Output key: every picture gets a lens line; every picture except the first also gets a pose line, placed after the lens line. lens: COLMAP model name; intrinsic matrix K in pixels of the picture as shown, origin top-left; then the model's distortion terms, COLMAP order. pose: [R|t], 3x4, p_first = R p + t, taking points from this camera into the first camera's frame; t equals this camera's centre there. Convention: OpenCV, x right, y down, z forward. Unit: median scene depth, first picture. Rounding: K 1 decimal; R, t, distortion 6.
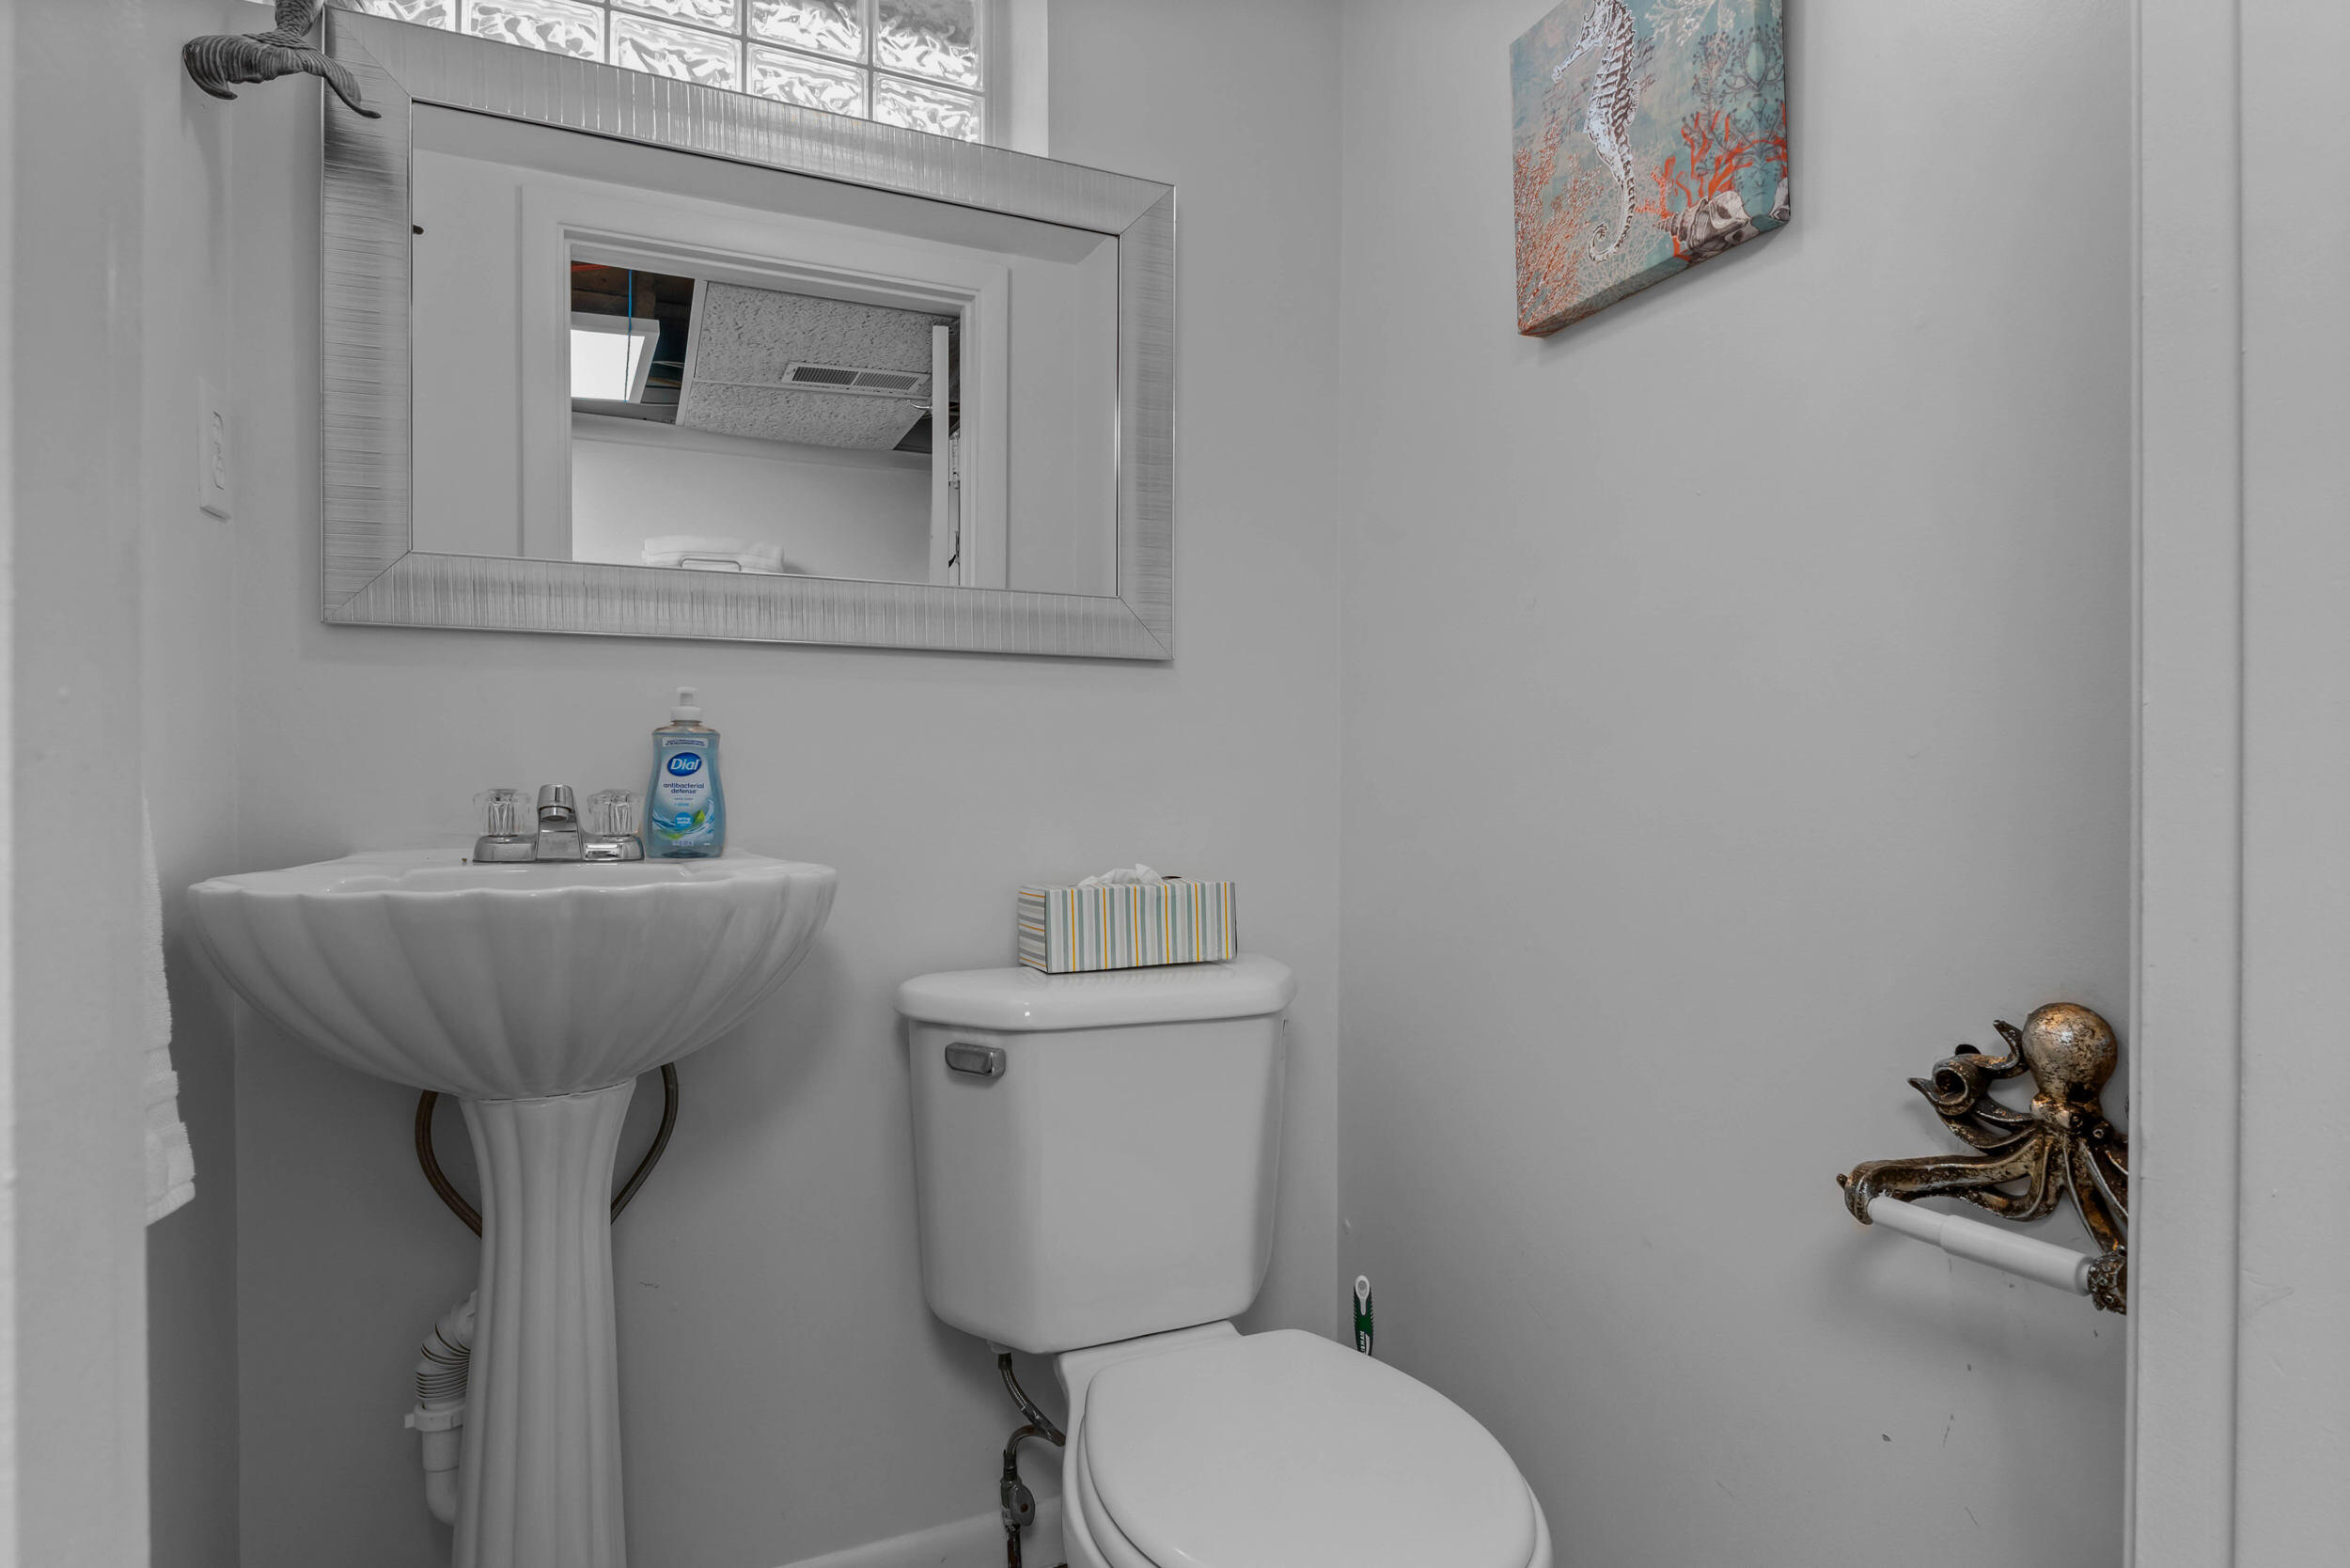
lens RADIAL K [[1200.6, 0, 1175.0], [0, 1200.6, 784.0], [0, 0, 1]] dist [0.000953, -0.012568]
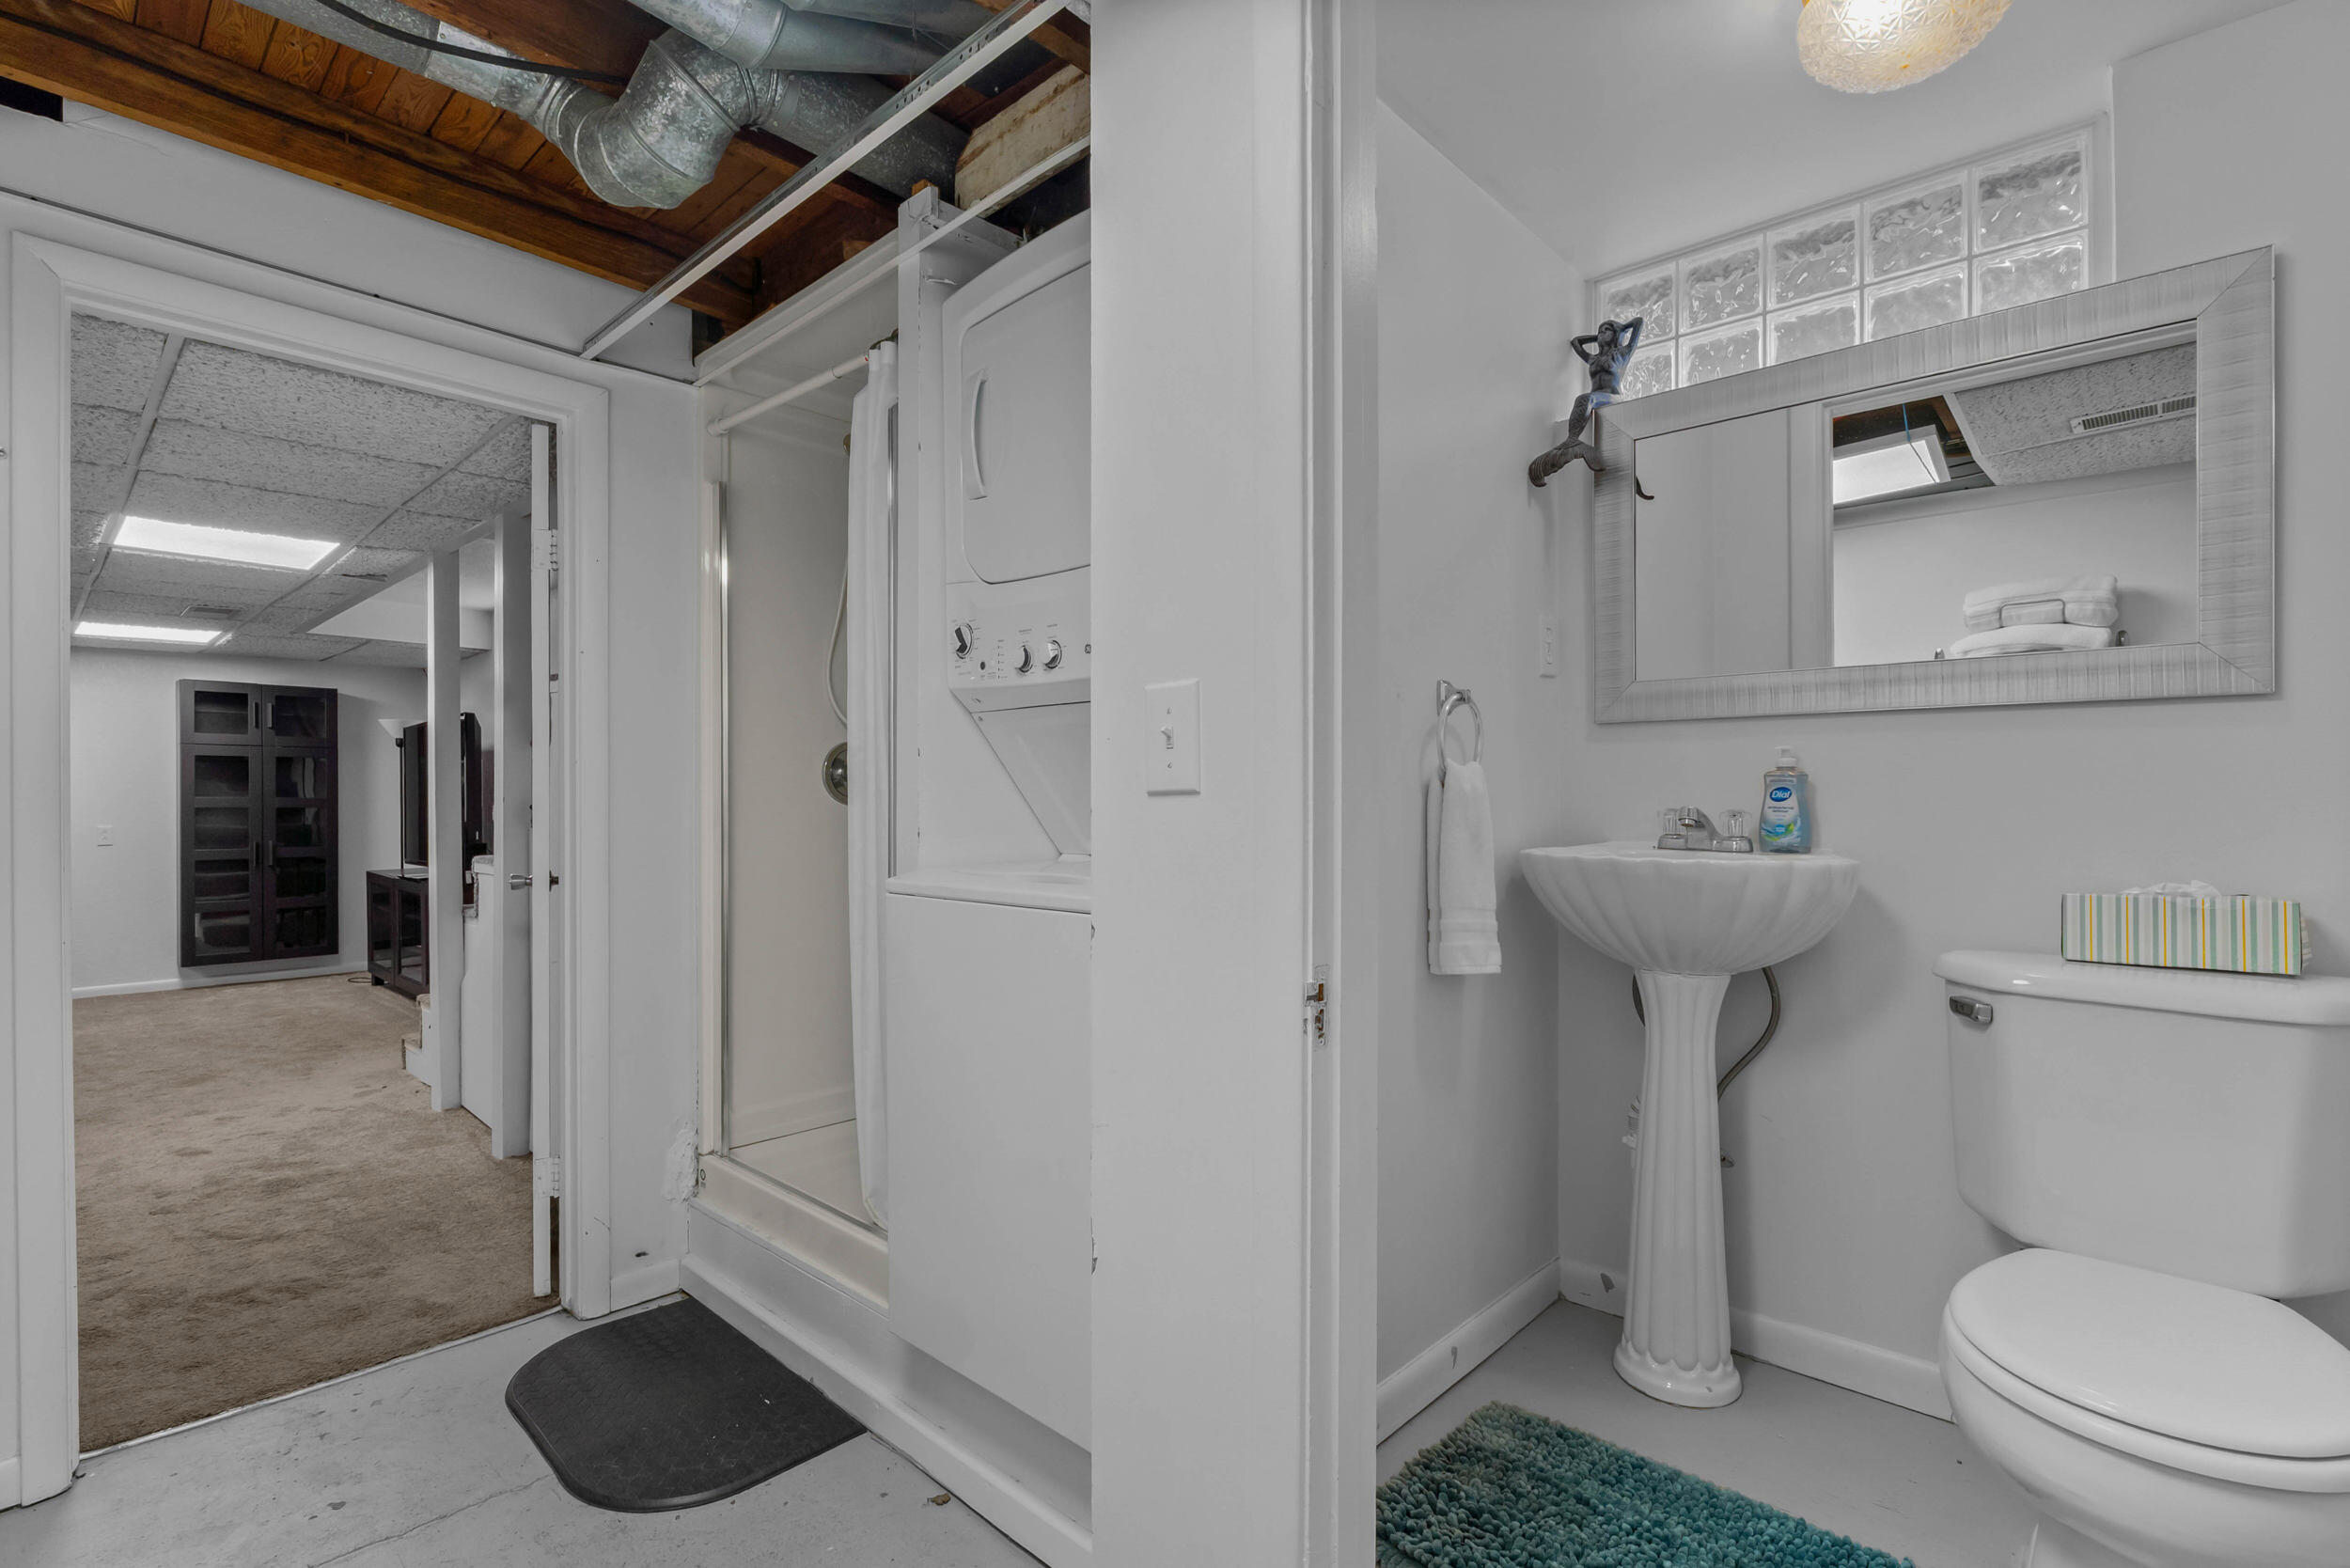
lens RADIAL K [[1112.6, 0, 1175.0], [0, 1112.6, 784.0], [0, 0, 1]] dist [0.014628, -0.000384]
pose [[0.413329, -0.012253, -0.910499, 0.620367], [-0.006121, 0.999849, -0.016235, -0.001017], [0.910561, 0.012284, 0.413192, -0.356566]]
